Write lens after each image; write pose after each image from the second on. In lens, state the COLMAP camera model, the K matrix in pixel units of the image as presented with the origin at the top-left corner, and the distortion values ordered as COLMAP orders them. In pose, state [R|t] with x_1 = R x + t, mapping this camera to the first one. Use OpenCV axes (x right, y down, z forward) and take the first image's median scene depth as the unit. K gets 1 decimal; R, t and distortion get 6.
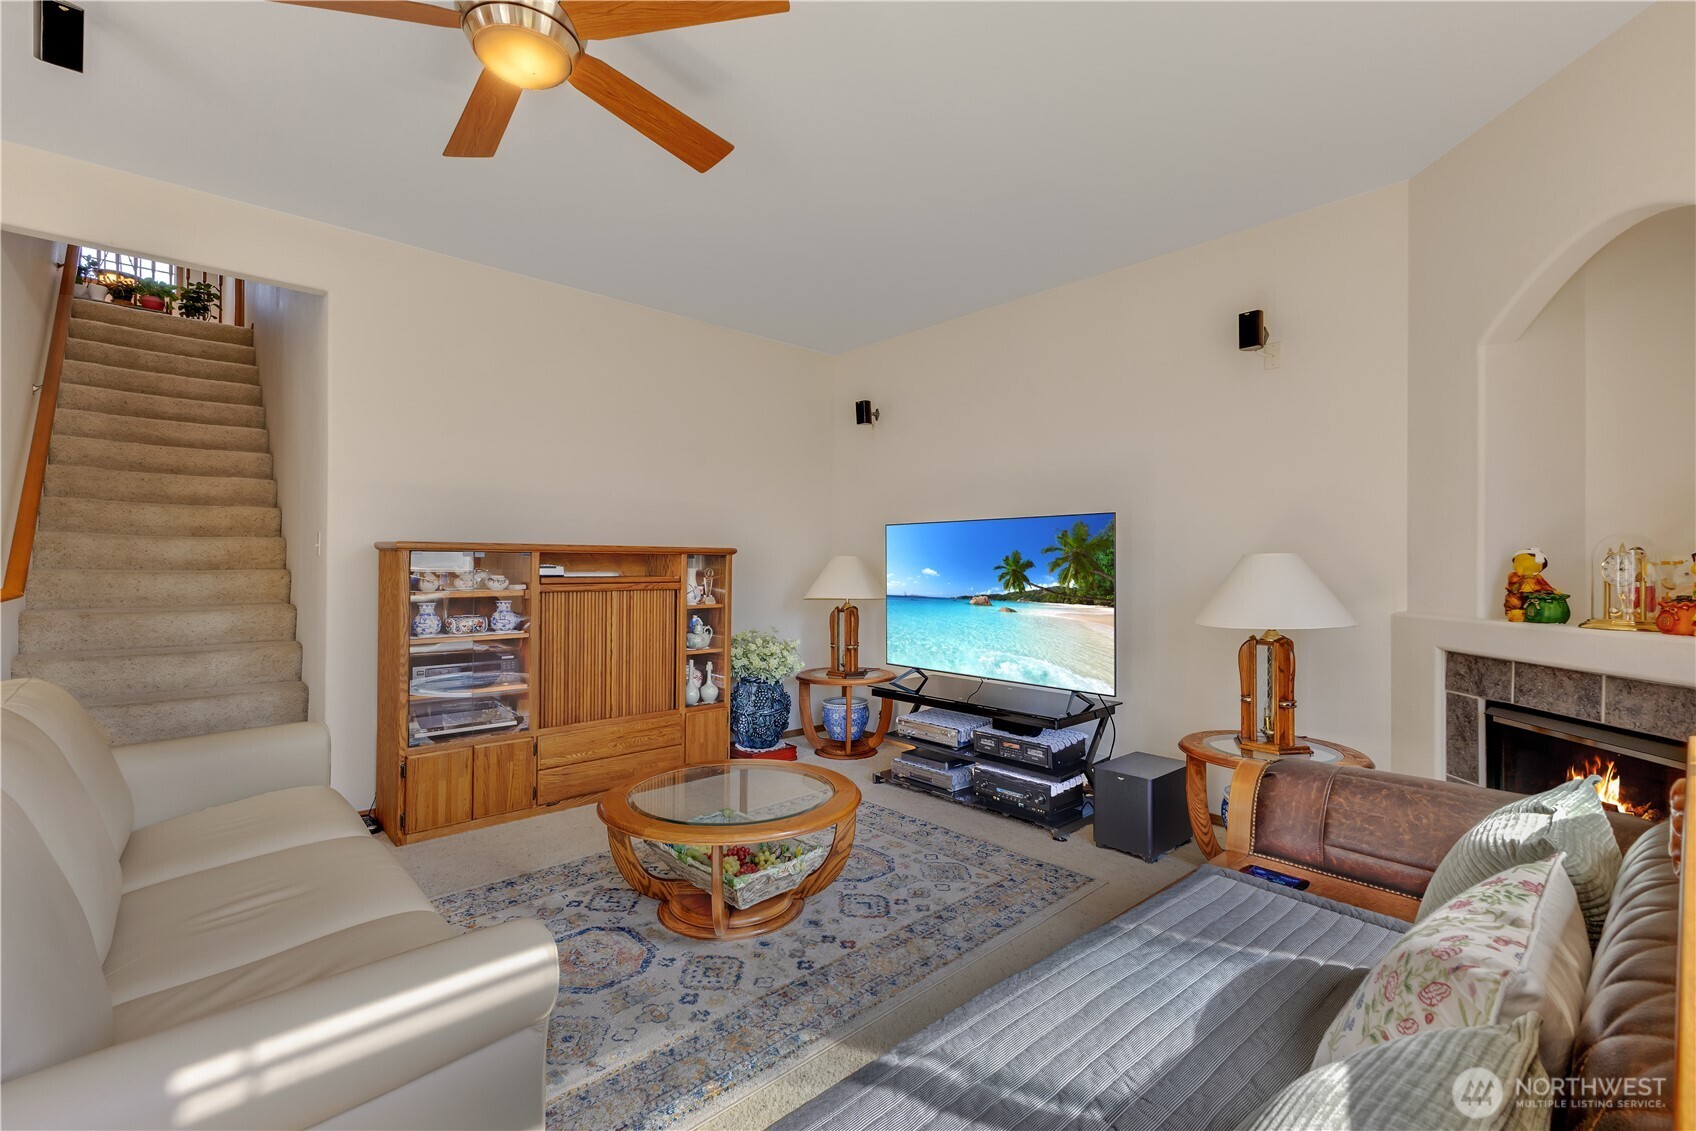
lens RADIAL K [[758.7, 0, 844.9], [0, 758.7, 568.8], [0, 0, 1]] dist [0.020170, -0.000039]
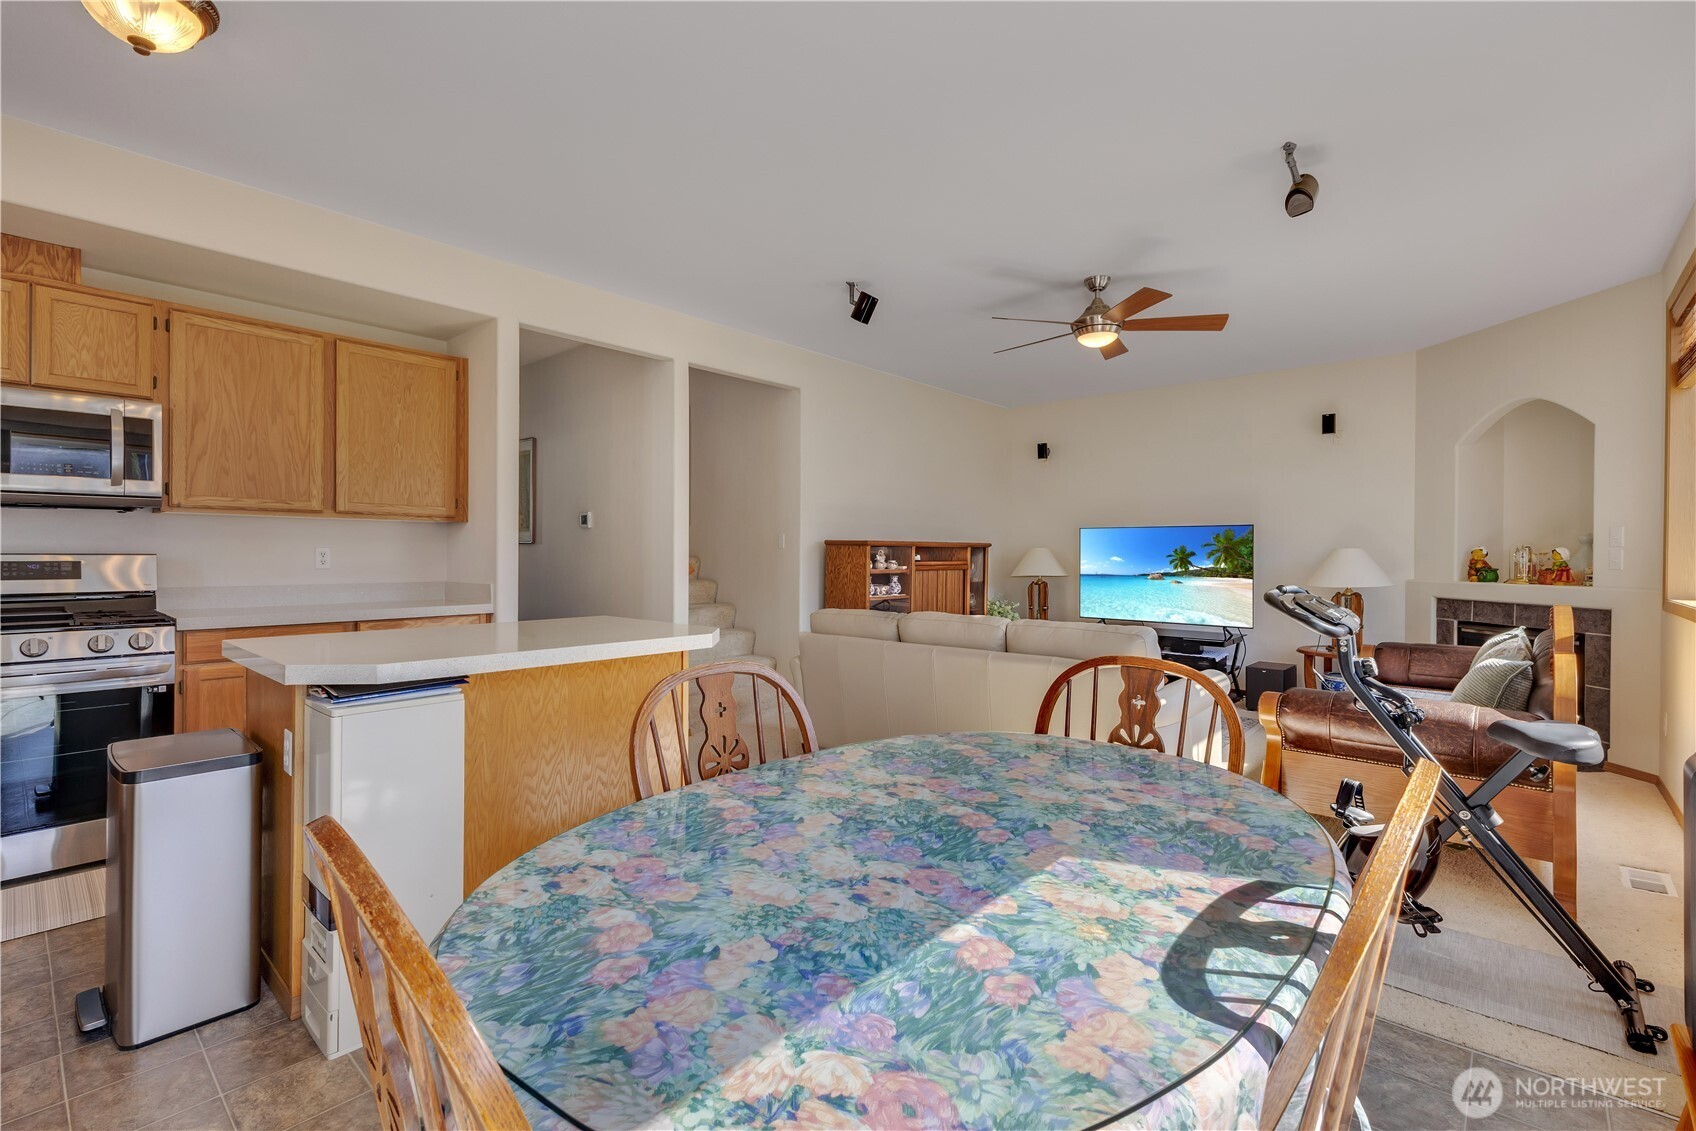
lens RADIAL K [[758.7, 0, 854.1], [0, 758.7, 564.6], [0, 0, 1]] dist [0.020170, -0.000039]
pose [[0.993527, 0.000219, 0.113594, -0.737244], [-0.001190, 0.999963, 0.008484, 0.004580], [-0.113588, -0.008565, 0.993491, -0.625547]]
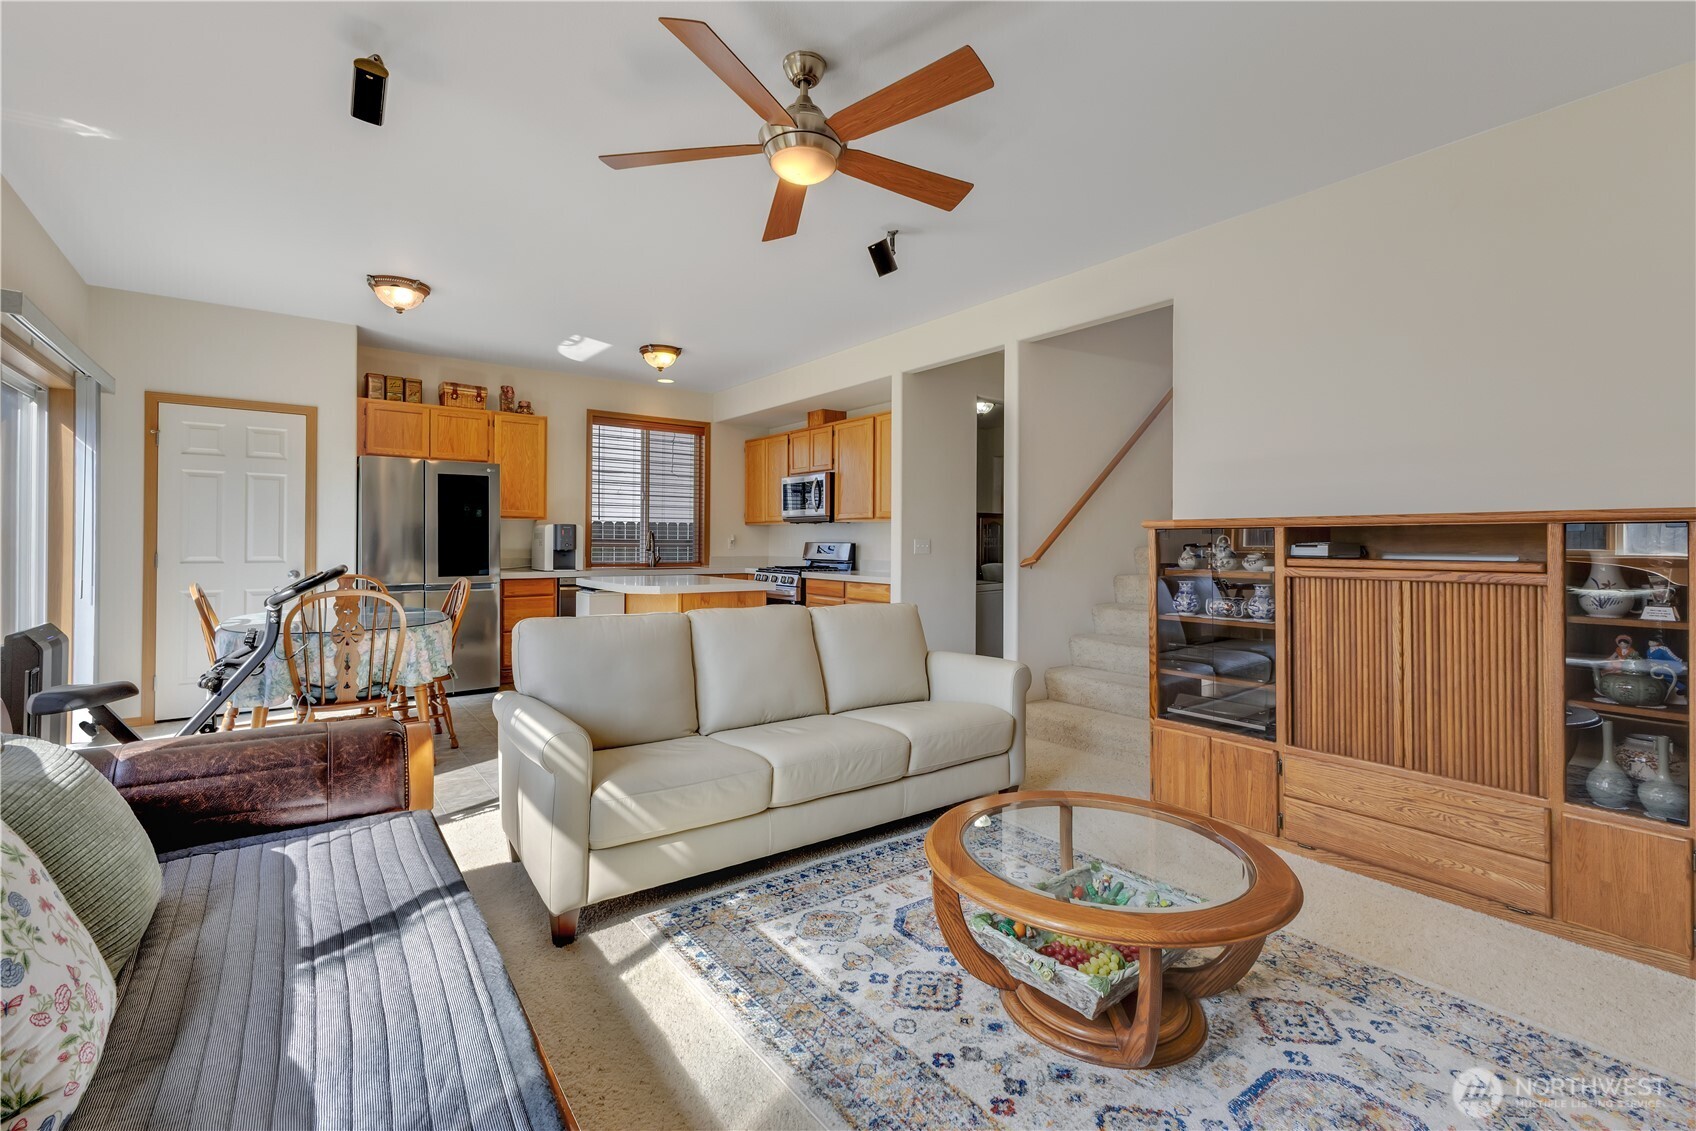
lens RADIAL K [[758.7, 0, 851.7], [0, 758.7, 549.8], [0, 0, 1]] dist [0.020170, -0.000039]
pose [[-0.113246, 0.005291, -0.993553, 0.463350], [-0.002174, 0.999982, 0.005573, -0.001480], [0.993565, 0.002791, -0.113232, 0.633386]]
